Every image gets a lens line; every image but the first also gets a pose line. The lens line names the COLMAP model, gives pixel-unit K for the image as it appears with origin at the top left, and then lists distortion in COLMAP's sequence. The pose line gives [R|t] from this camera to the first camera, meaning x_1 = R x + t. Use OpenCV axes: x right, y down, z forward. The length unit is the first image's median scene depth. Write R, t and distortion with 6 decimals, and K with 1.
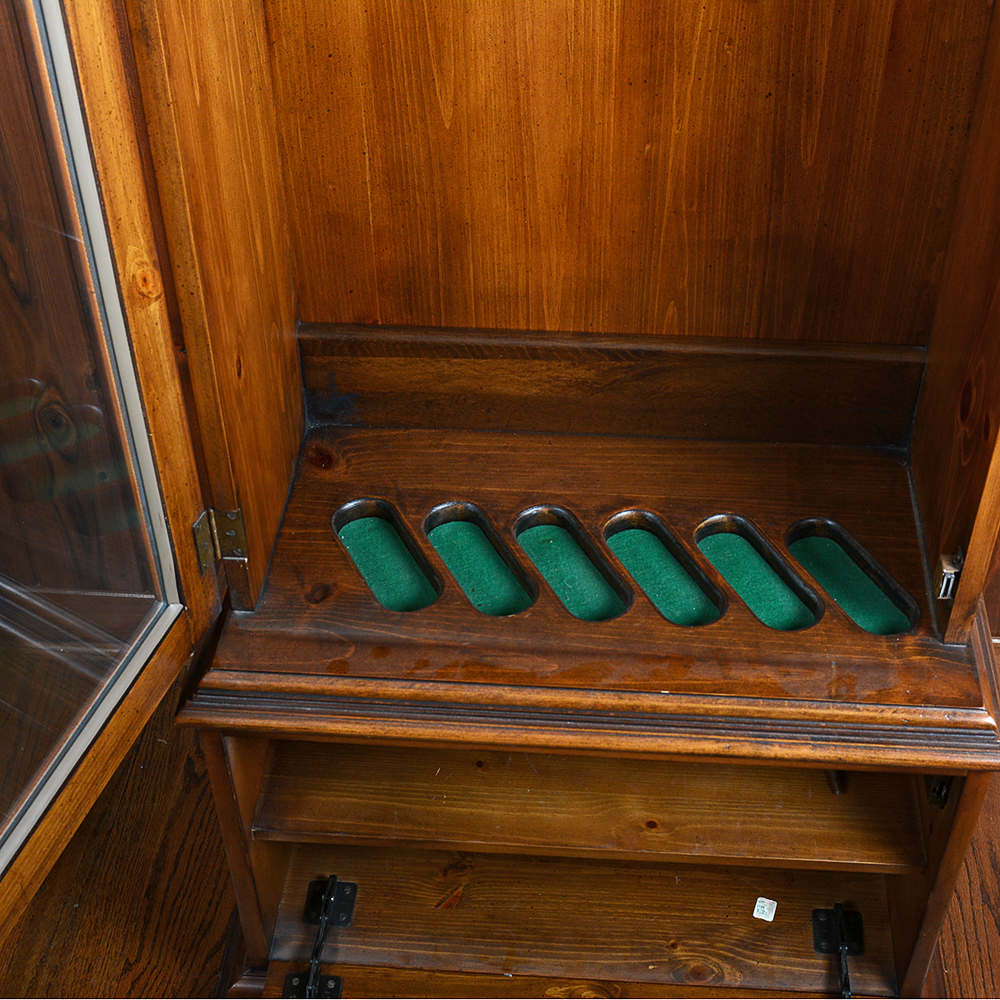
lens RADIAL K [[1583.3, 0, 496.0], [0, 1583.3, 502.0], [0, 0, 1]] dist [-0.060151, 0.000000]
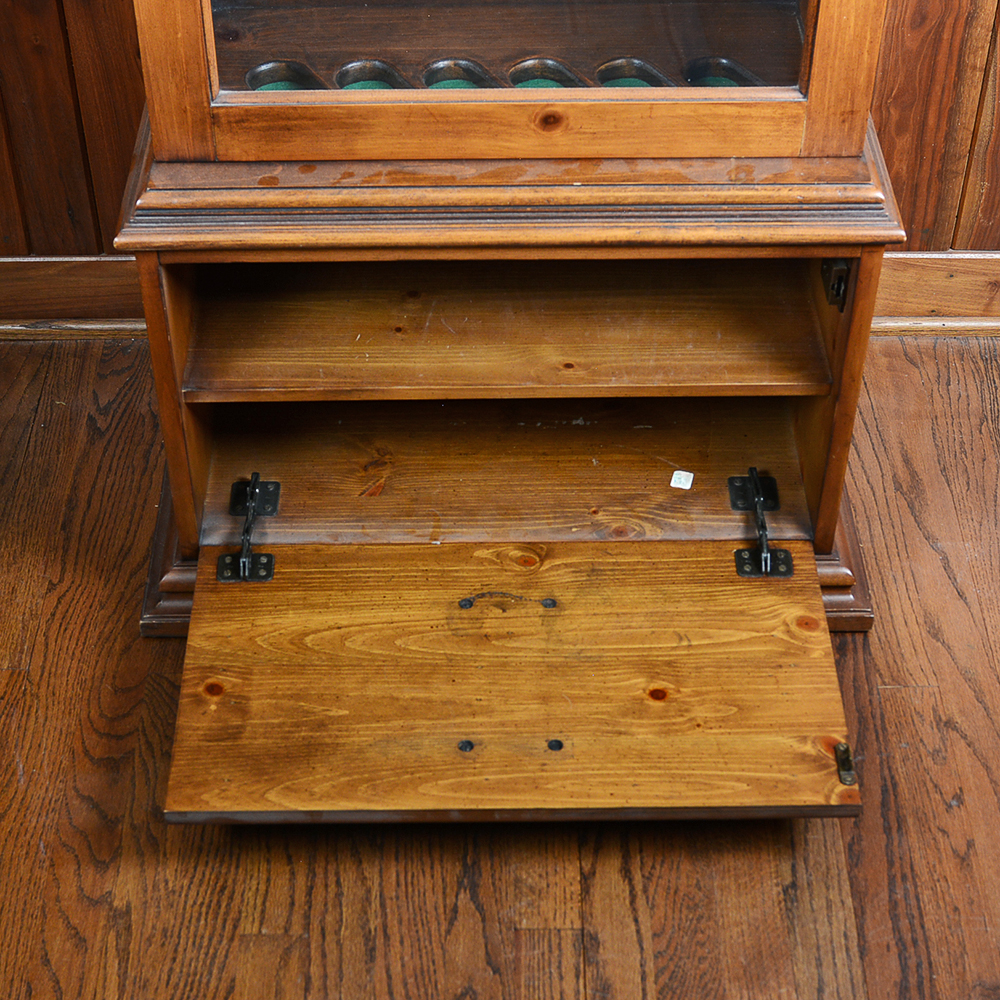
lens RADIAL K [[1960.3, 0, 450.0], [0, 1960.3, 600.4], [0, 0, 1]] dist [-0.046495, 0.000000]
pose [[0.996954, -0.054200, 0.056083, -0.060360], [0.051088, 0.997150, 0.055507, 0.284912], [-0.058931, -0.052472, 0.996882, -0.290702]]
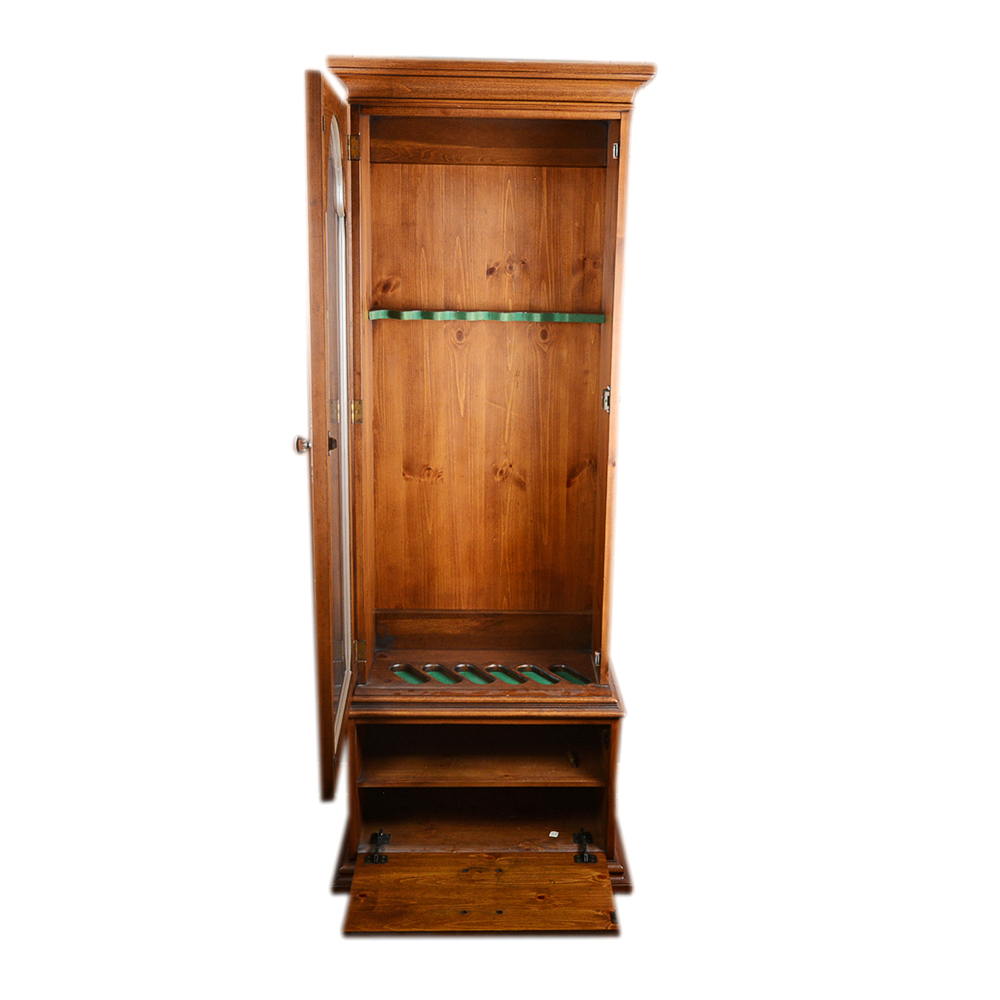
lens RADIAL K [[1191.3, 0, 510.5], [0, 1191.3, 499.6], [0, 0, 1]] dist [0.061327, 0.000000]
pose [[0.994374, 0.001910, 0.105909, -0.113305], [0.048598, 0.880173, -0.472159, 0.760725], [-0.094120, 0.474650, 0.875128, -1.024334]]
